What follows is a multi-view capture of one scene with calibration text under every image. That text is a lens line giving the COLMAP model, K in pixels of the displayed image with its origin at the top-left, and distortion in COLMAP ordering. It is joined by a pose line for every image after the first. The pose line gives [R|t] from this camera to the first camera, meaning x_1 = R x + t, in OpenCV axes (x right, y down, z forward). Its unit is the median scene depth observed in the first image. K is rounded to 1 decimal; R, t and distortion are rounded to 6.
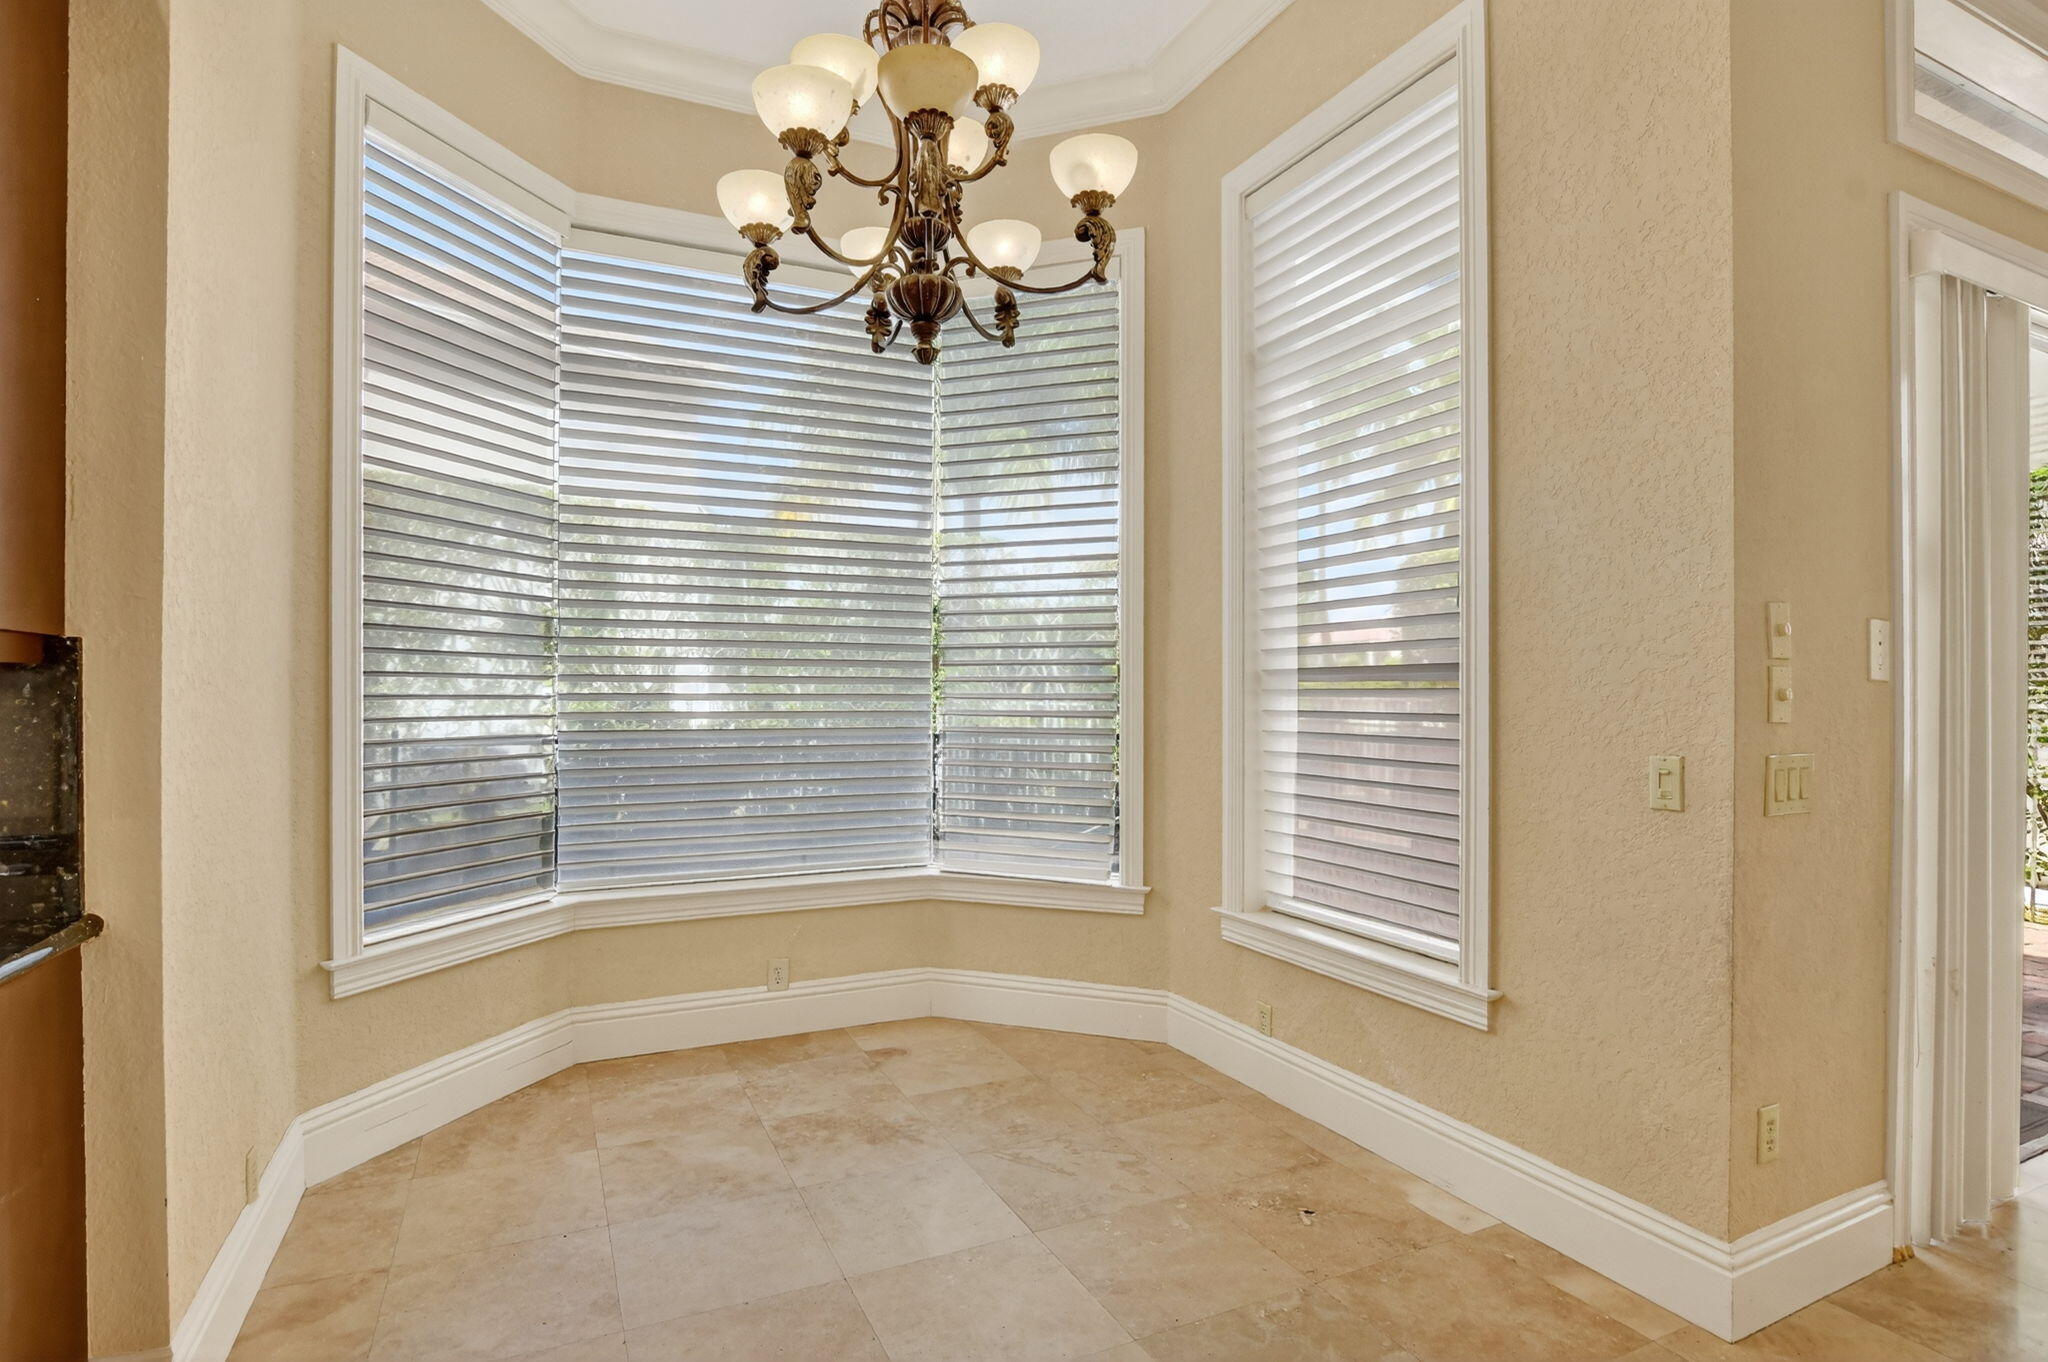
lens RADIAL K [[1024.5, 0, 1024.9], [0, 1024.5, 687.8], [0, 0, 1]] dist [-0.016070, 0.000982]
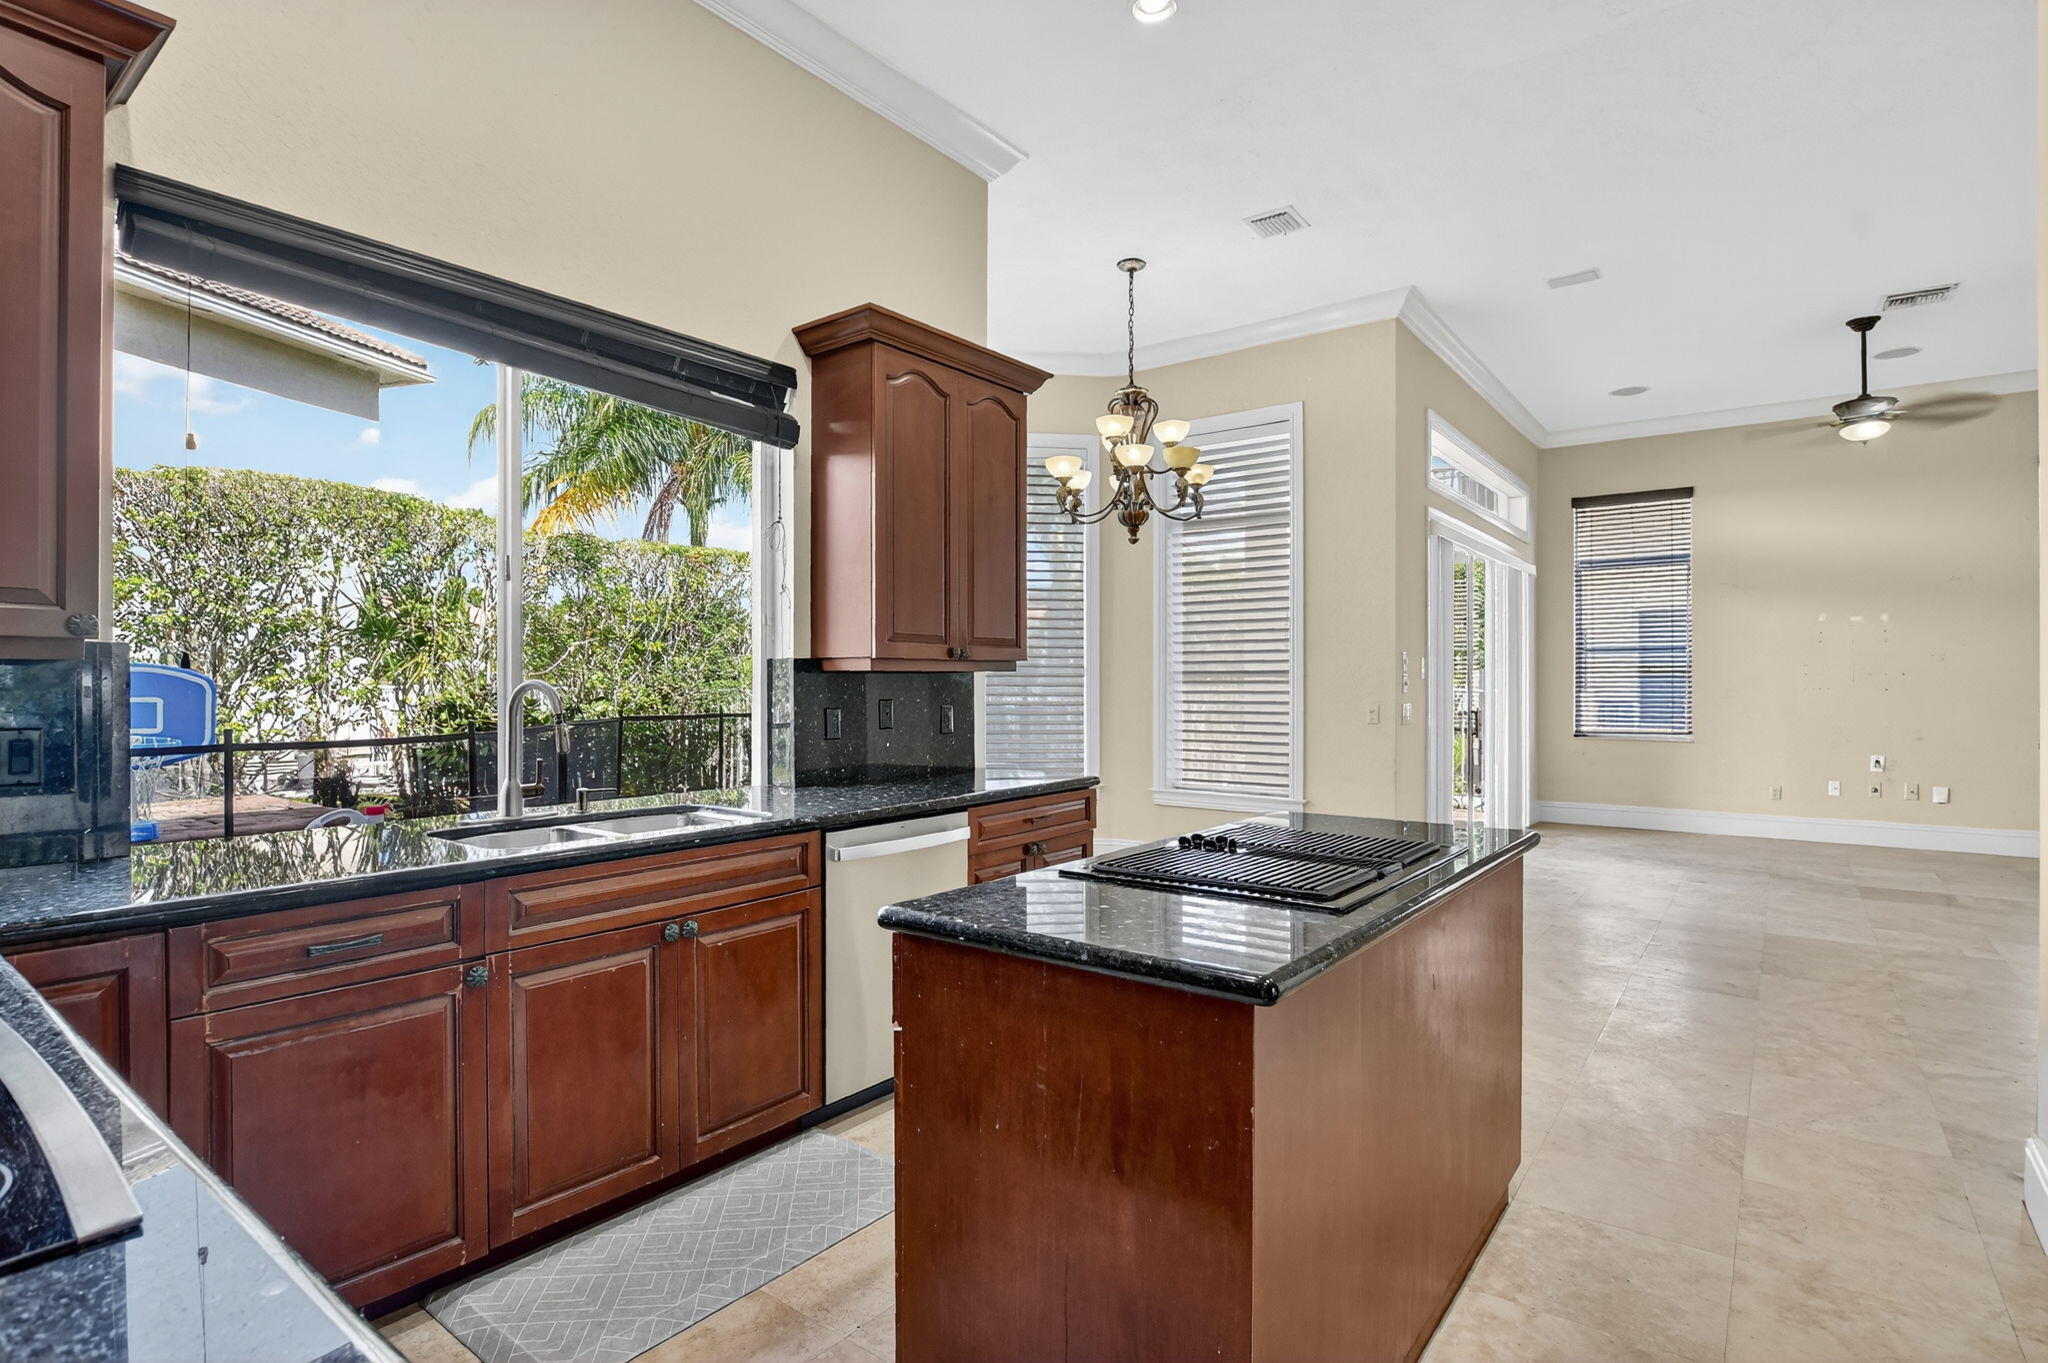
lens RADIAL K [[1006.8, 0, 1026.6], [0, 1006.8, 687.8], [0, 0, 1]] dist [-0.018235, 0.000295]
pose [[0.883262, -0.005994, 0.468841, -1.240678], [0.000389, 0.999927, 0.012052, -0.012227], [-0.468879, -0.010463, 0.883201, -0.832068]]
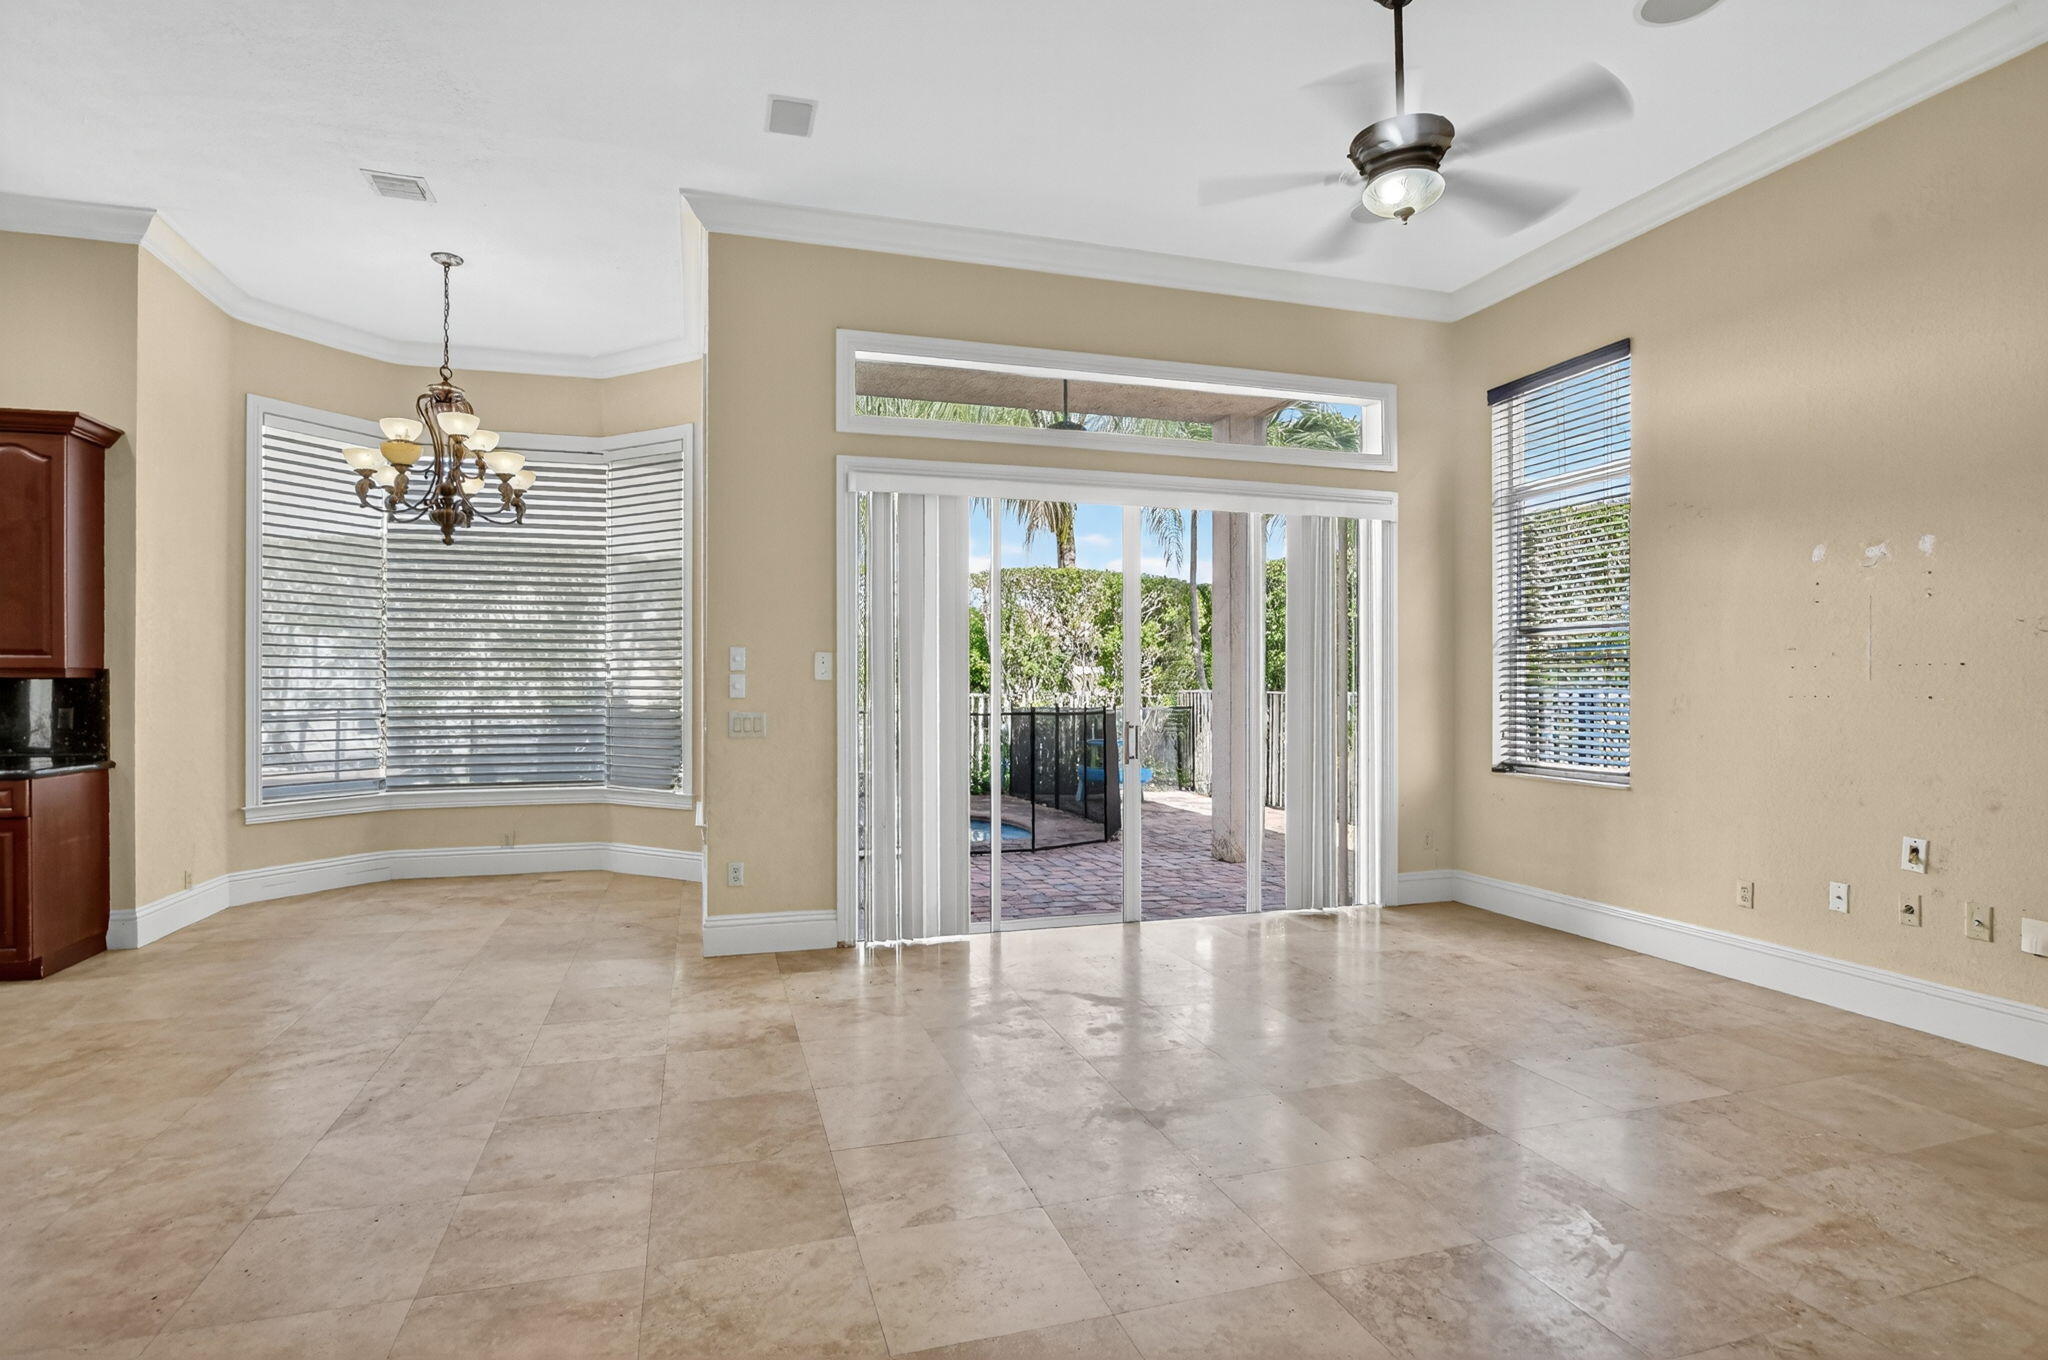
lens RADIAL K [[1027.2, 0, 1024.0], [0, 1027.2, 680.0], [0, 0, 1]] dist [-0.020734, -0.002069]
pose [[0.990996, -0.005314, -0.133783, 1.320691], [0.005440, 0.999985, 0.000573, -0.002013], [0.133778, -0.001296, 0.991011, -0.981149]]
